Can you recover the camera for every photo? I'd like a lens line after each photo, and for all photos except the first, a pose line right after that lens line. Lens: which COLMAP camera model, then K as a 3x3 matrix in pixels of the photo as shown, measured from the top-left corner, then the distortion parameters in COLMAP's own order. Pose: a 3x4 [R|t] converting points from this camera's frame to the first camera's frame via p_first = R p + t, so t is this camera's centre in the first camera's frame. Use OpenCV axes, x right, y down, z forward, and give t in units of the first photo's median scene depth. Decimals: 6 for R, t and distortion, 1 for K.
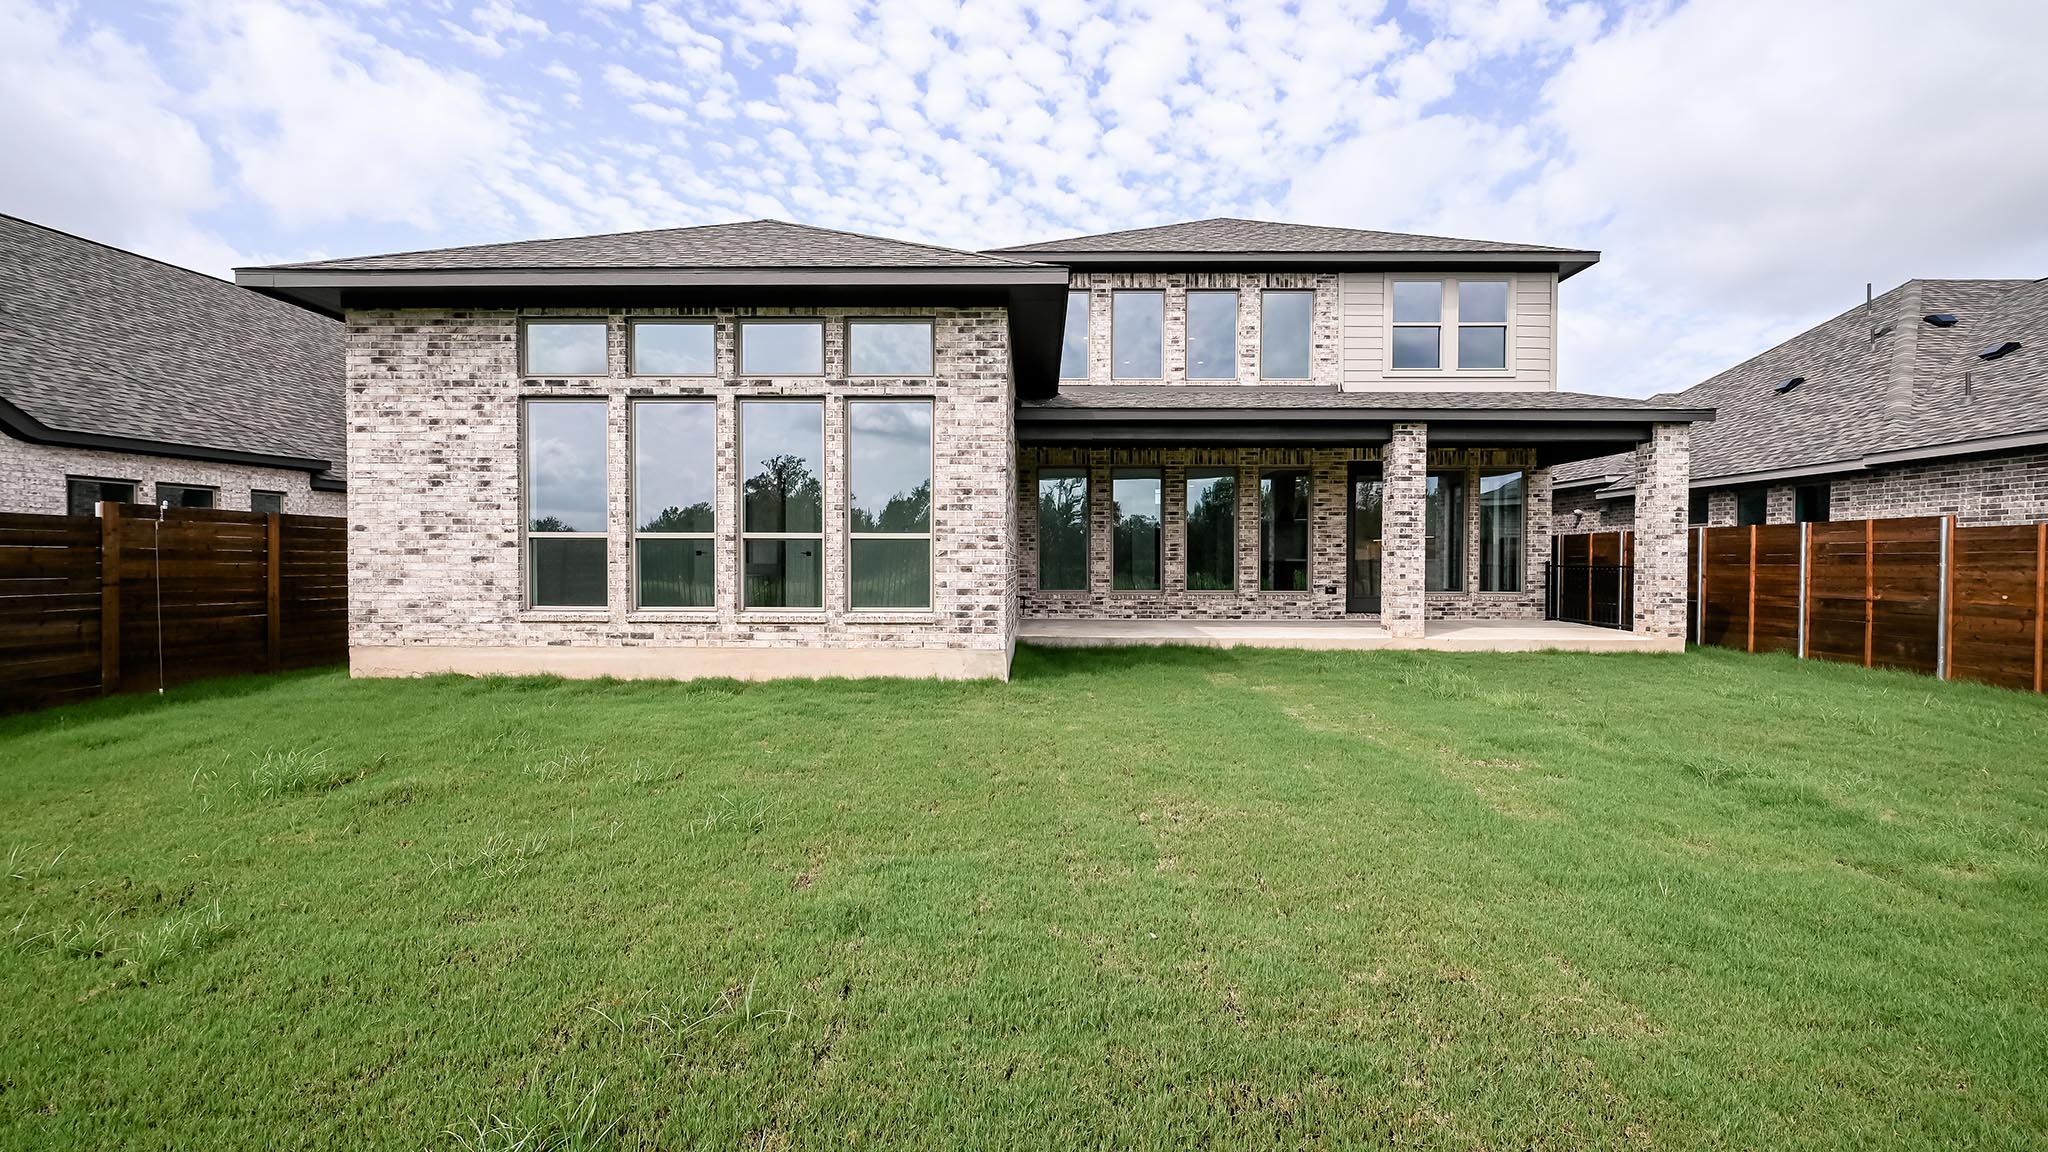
lens RADIAL K [[890.4, 0, 1024.0], [0, 890.4, 576.0], [0, 0, 1]] dist [-0.001017, -0.000035]
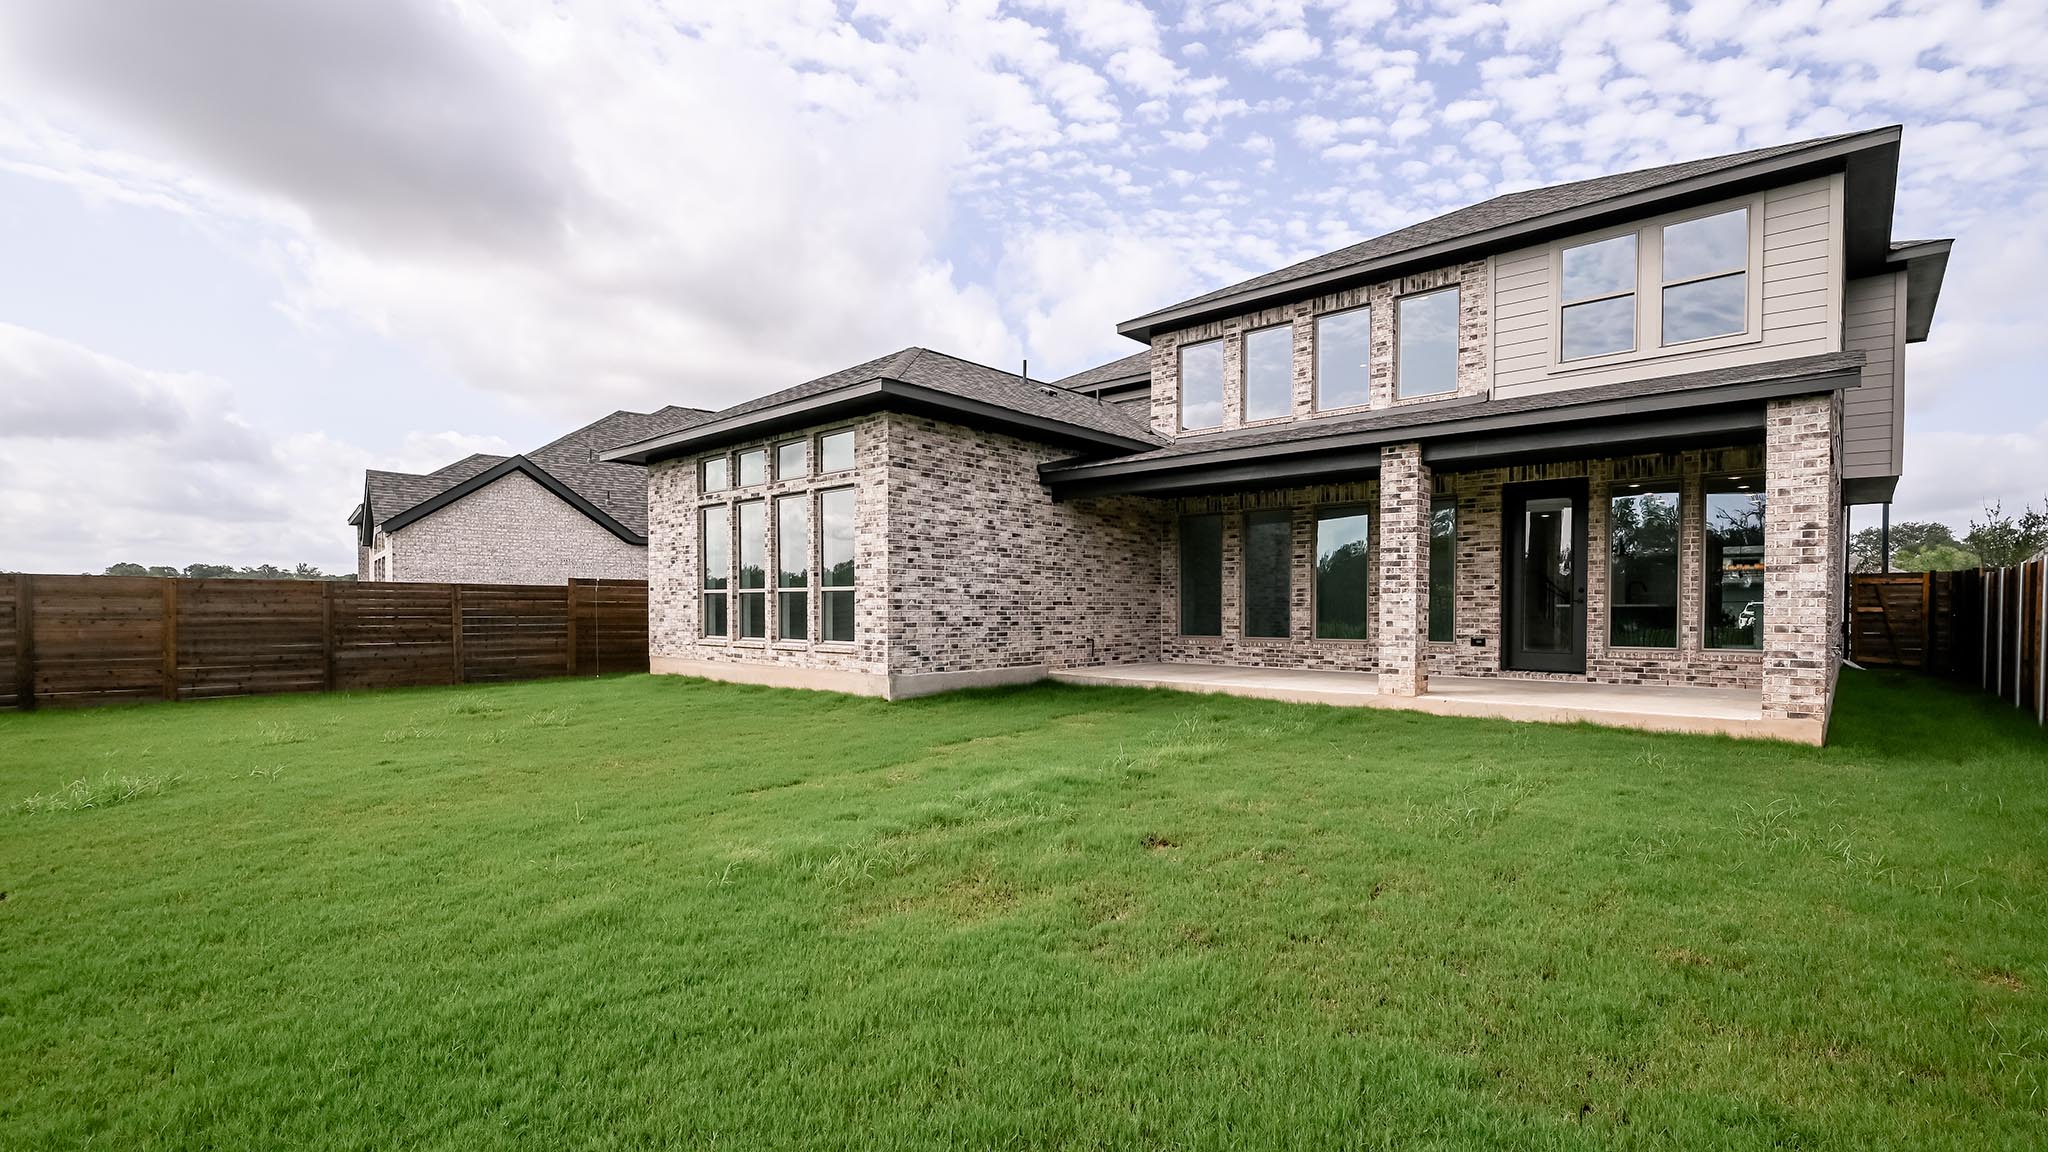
lens RADIAL K [[911.3, 0, 1022.8], [0, 911.3, 626.8], [0, 0, 1]] dist [0.000076, 0.000043]
pose [[0.748567, 0.011435, -0.662961, 0.745569], [-0.010232, 0.999931, 0.005694, 0.001997], [0.662981, 0.002521, 0.748632, 0.105402]]
